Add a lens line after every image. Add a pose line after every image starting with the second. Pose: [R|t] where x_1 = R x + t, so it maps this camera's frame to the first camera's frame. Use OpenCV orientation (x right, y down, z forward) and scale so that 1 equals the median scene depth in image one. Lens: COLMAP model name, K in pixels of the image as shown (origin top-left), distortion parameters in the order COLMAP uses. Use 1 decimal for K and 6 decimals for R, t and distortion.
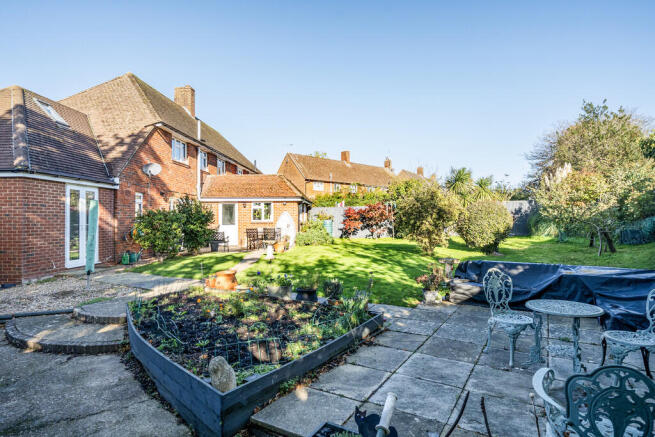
lens RADIAL K [[359.9, 0, 327.5], [0, 359.9, 218.5], [0, 0, 1]] dist [-0.000570, -0.000101]
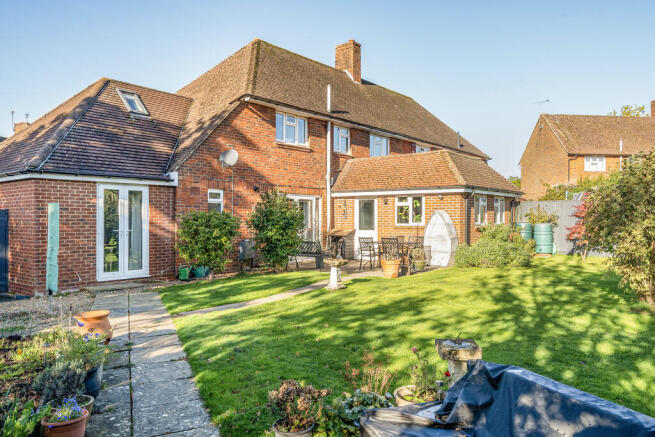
lens RADIAL K [[487.9, 0, 327.5], [0, 487.9, 218.5], [0, 0, 1]] dist [-0.000765, -0.001631]
pose [[0.810464, 0.001304, -0.585787, 0.252248], [0.001295, 0.999991, 0.004018, -0.009842], [0.585787, -0.004015, 0.810455, 0.240595]]
